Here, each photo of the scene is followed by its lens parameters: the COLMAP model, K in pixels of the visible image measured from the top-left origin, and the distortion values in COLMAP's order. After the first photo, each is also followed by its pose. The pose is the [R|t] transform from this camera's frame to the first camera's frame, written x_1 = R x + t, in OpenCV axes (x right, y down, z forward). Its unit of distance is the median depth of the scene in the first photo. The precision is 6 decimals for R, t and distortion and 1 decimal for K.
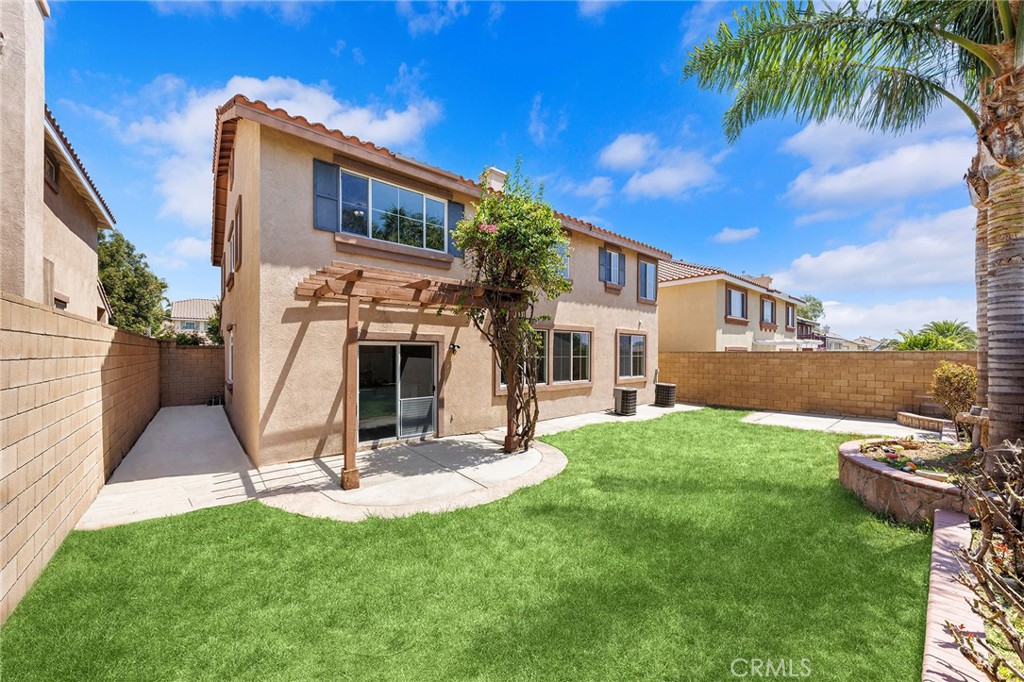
lens RADIAL K [[370.4, 0, 493.1], [0, 370.4, 357.4], [0, 0, 1]] dist [0.002072, -0.000053]
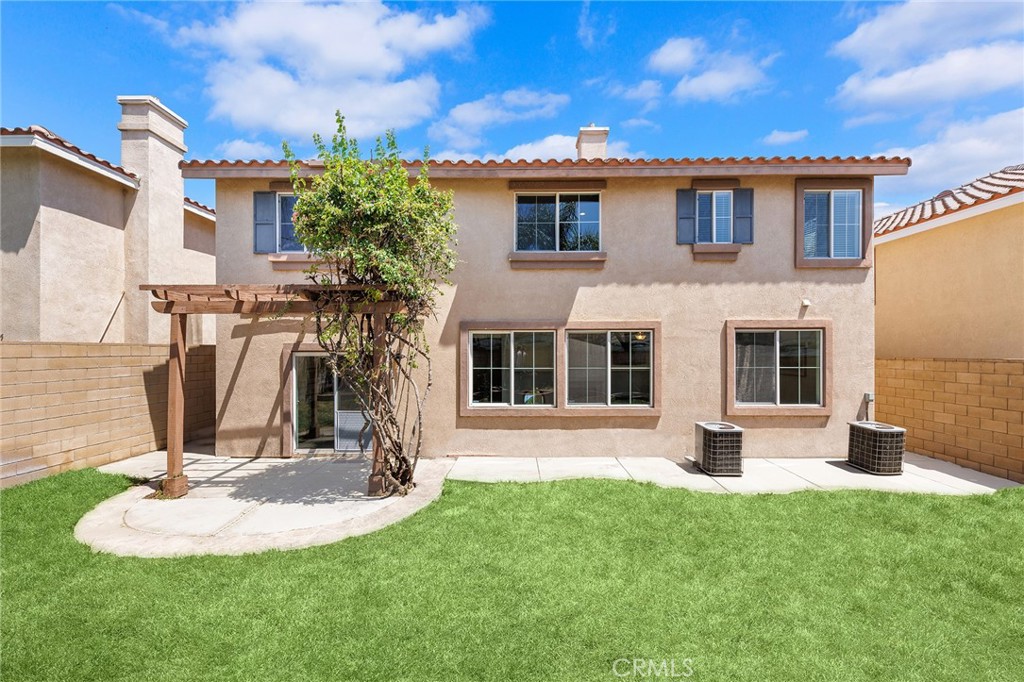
lens RADIAL K [[370.4, 0, 507.7], [0, 370.4, 360.9], [0, 0, 1]] dist [0.002072, -0.000053]
pose [[0.765536, -0.000456, -0.643393, 0.531406], [-0.004632, 0.999970, -0.006220, -0.010467], [0.643376, 0.007742, 0.765511, 0.399723]]
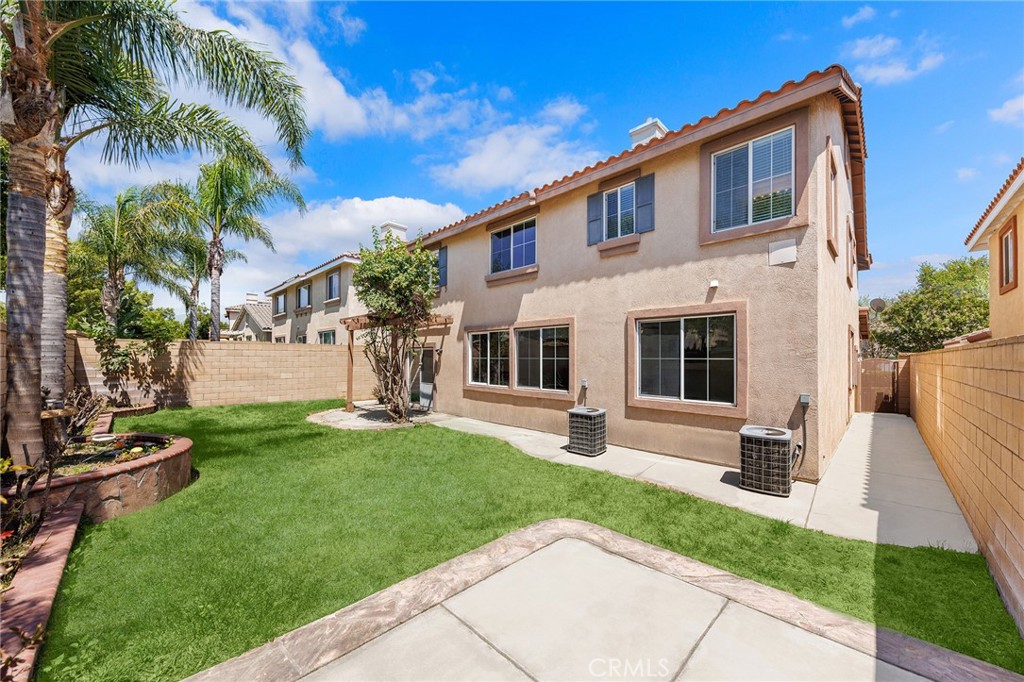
lens RADIAL K [[370.4, 0, 497.4], [0, 370.4, 350.0], [0, 0, 1]] dist [0.002072, -0.000053]
pose [[0.085582, -0.011216, -0.996268, 1.072814], [-0.004899, 0.999920, -0.011678, -0.010944], [0.996319, 0.005880, 0.085520, 0.889830]]
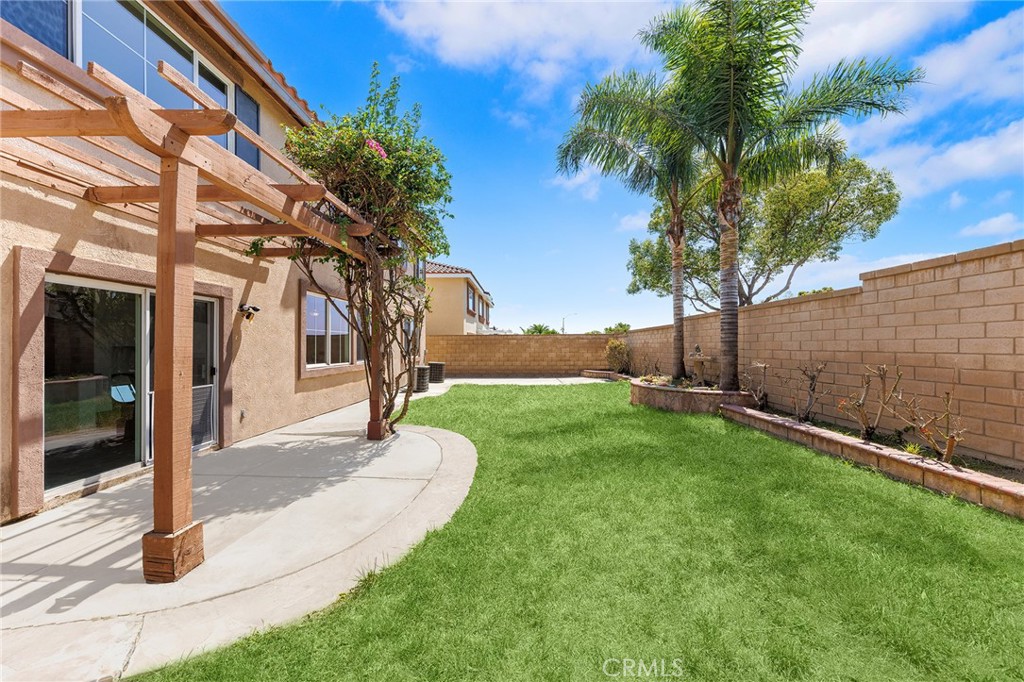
lens RADIAL K [[338.2, 0, 513.0], [0, 338.2, 347.2], [0, 0, 1]] dist [0.001523, 0.000034]
pose [[0.655964, -0.000969, 0.754792, -0.204480], [0.003006, 0.999995, -0.001328, 0.035004], [-0.754787, 0.003140, 0.655963, 0.189380]]
